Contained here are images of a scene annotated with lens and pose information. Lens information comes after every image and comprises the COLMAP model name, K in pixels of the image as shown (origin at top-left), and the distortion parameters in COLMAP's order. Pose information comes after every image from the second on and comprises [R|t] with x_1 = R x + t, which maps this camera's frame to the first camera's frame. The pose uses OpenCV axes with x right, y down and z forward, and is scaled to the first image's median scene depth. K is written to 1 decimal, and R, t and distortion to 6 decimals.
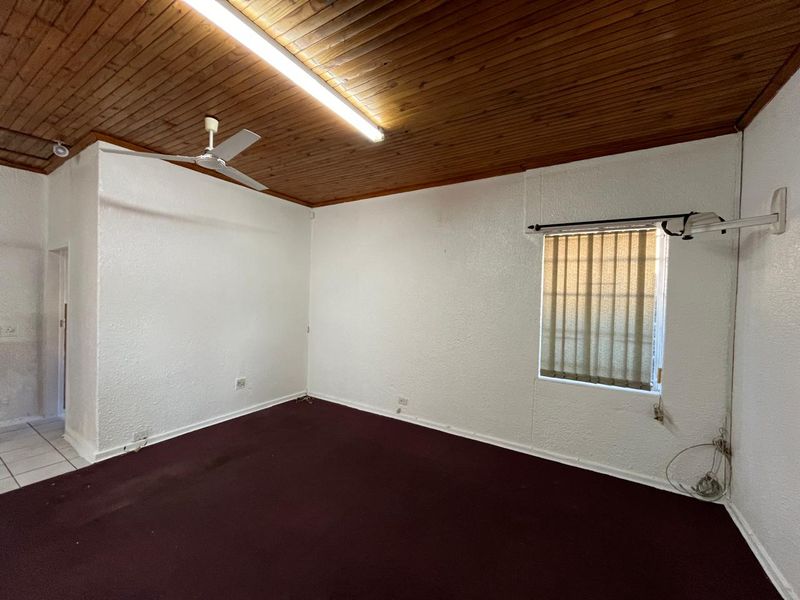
lens RADIAL K [[322.0, 0, 398.5], [0, 322.0, 300.2], [0, 0, 1]] dist [0.000481, -0.000184]
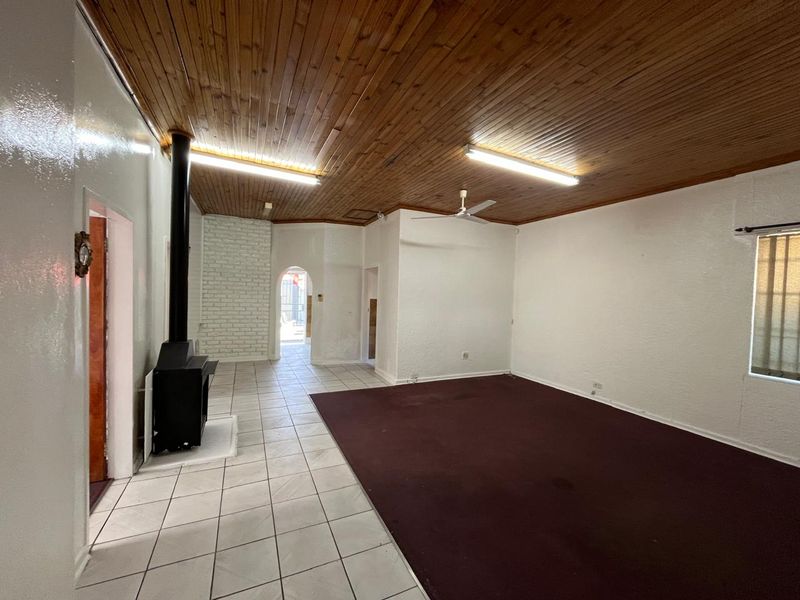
lens RADIAL K [[322.0, 0, 397.6], [0, 322.0, 300.2], [0, 0, 1]] dist [0.000481, -0.000184]
pose [[0.835798, 0.013026, -0.548882, 0.058729], [-0.014879, 0.999889, 0.001073, 0.018327], [0.548835, 0.007270, 0.835899, -0.493182]]
